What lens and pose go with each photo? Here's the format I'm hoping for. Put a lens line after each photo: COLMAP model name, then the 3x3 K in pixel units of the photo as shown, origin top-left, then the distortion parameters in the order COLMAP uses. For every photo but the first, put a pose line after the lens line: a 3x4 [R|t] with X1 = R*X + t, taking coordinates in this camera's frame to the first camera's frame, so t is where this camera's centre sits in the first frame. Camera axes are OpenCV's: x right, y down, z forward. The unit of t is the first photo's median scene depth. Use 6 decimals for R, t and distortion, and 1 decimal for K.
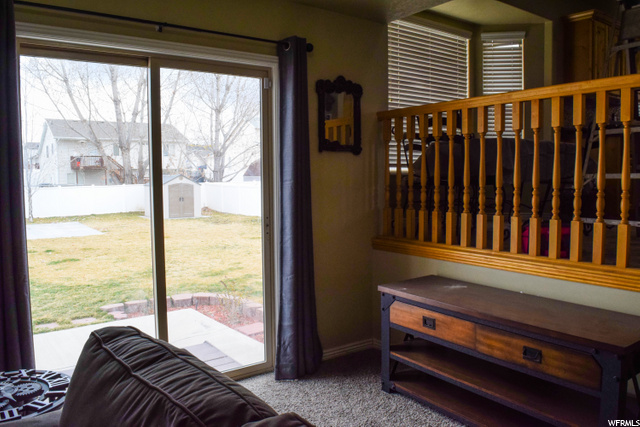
lens RADIAL K [[500.9, 0, 318.8], [0, 500.9, 210.4], [0, 0, 1]] dist [-0.082473, 0.005805]
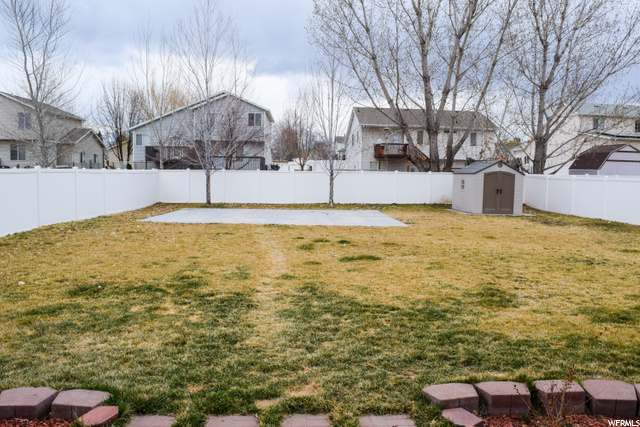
lens RADIAL K [[500.9, 0, 318.8], [0, 500.9, 210.4], [0, 0, 1]] dist [-0.082473, 0.005805]
pose [[0.839389, 0.065606, -0.539558, -0.076749], [-0.063864, 0.997717, 0.021963, 0.008577], [0.539767, 0.016023, 0.841662, 0.148978]]
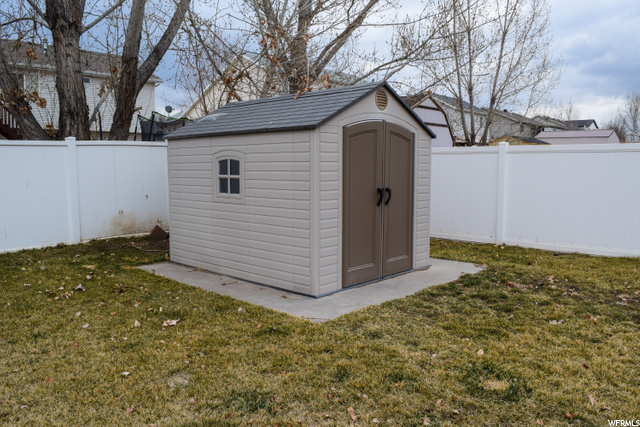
lens RADIAL K [[500.9, 0, 318.8], [0, 500.9, 210.4], [0, 0, 1]] dist [-0.082473, 0.005805]
pose [[0.982574, -0.014221, 0.185328, -0.308882], [0.008814, 0.999512, 0.029966, -0.020816], [-0.185663, -0.027810, 0.982220, 0.707399]]
